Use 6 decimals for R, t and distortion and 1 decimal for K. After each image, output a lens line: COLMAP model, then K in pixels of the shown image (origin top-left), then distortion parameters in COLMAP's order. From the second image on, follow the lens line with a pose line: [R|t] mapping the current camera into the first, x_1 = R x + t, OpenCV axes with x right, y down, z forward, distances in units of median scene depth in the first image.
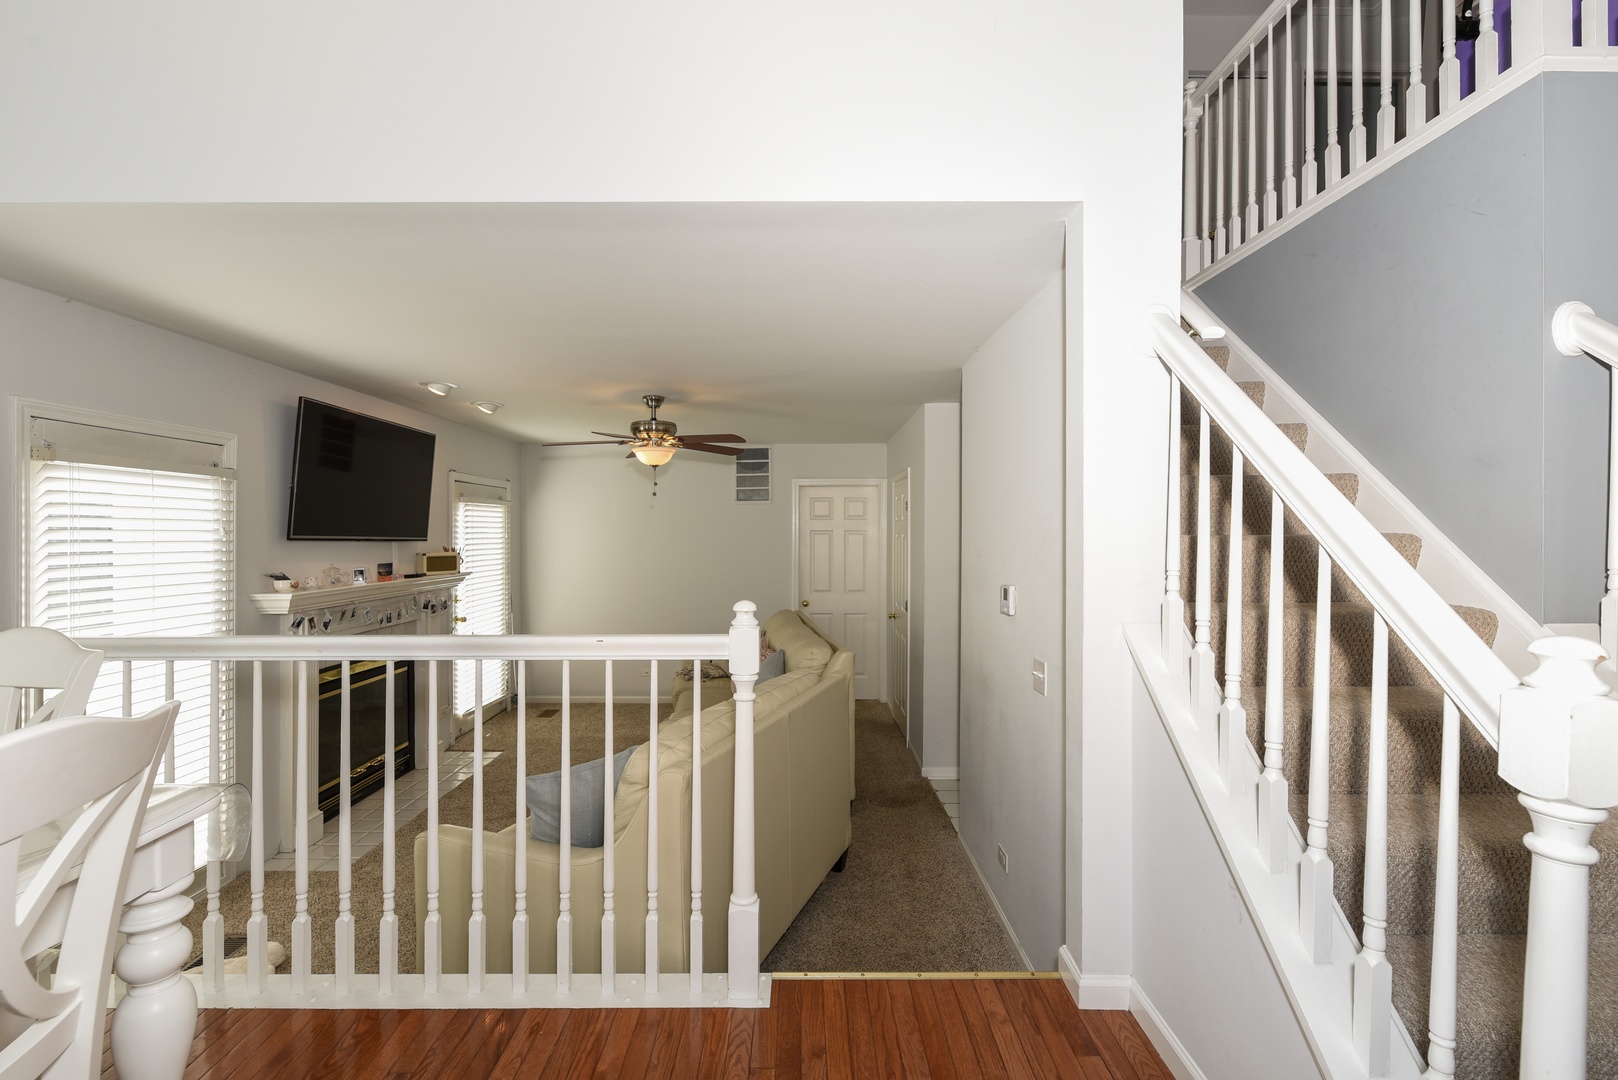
lens RADIAL K [[703.4, 0, 809.0], [0, 703.4, 540.0], [0, 0, 1]] dist [0.002334, 0.000081]
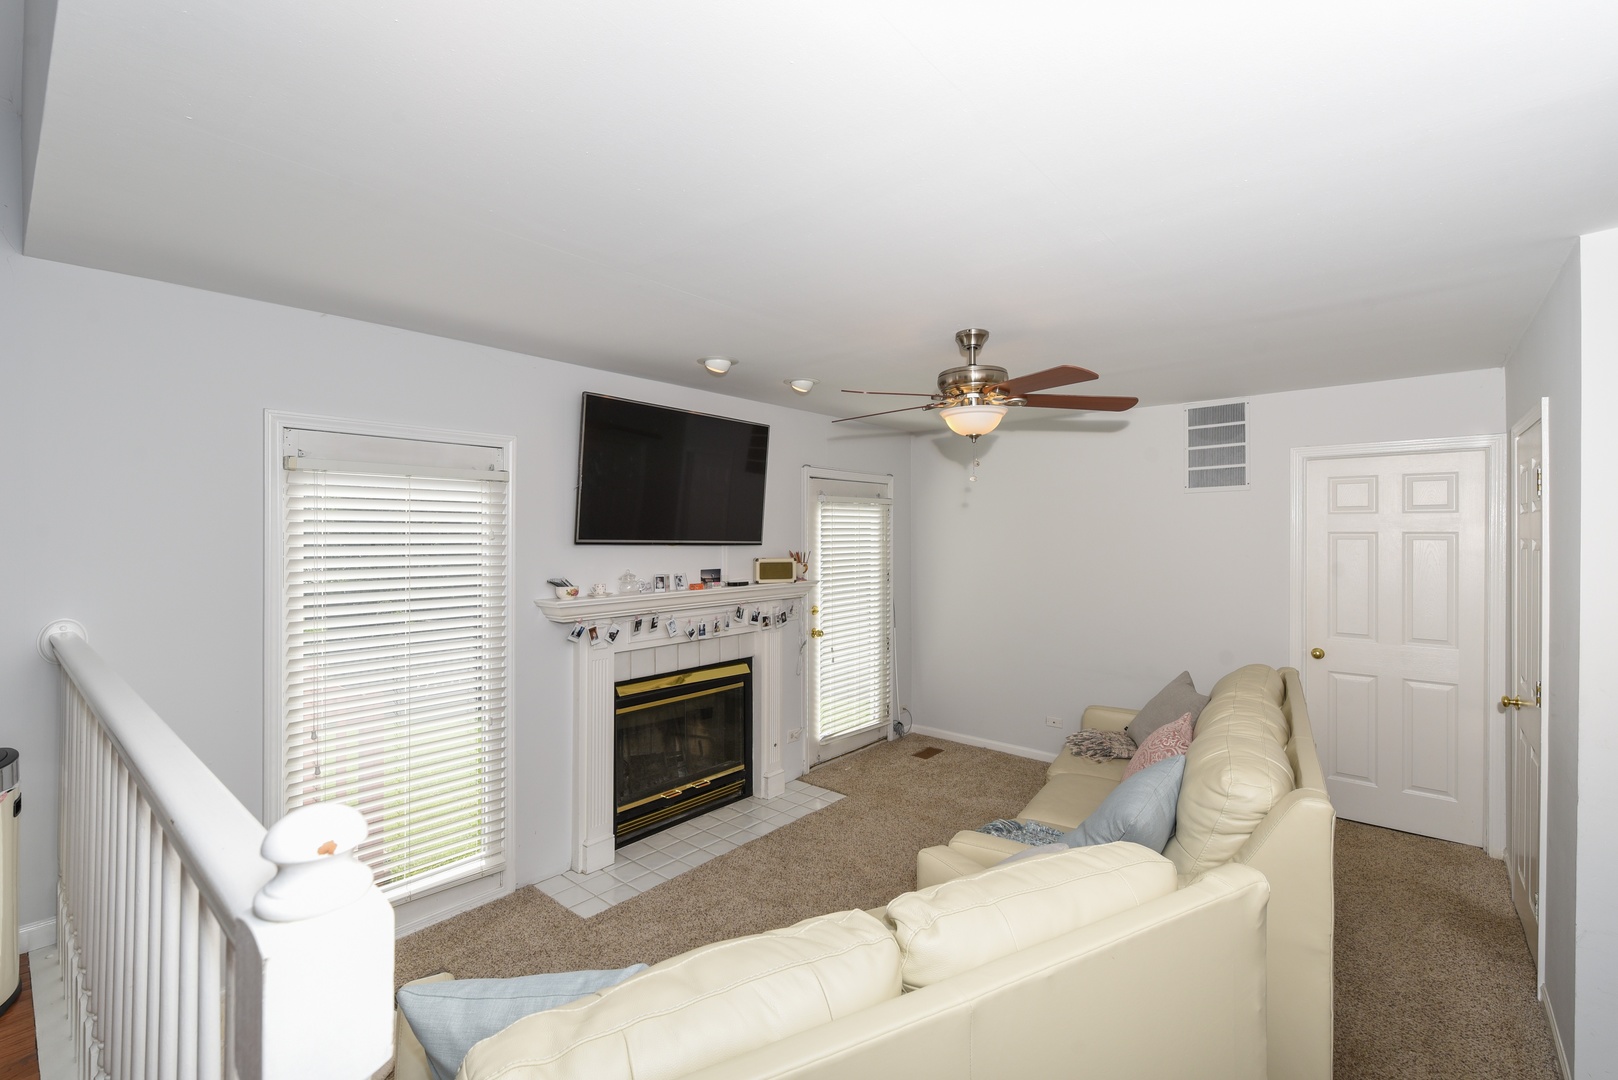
lens RADIAL K [[703.4, 0, 809.0], [0, 703.4, 540.0], [0, 0, 1]] dist [0.002334, 0.000081]
pose [[0.750677, 0.007041, -0.660632, 0.094308], [-0.006977, 0.999972, 0.002730, -0.007884], [0.660633, 0.002559, 0.750705, 0.370851]]
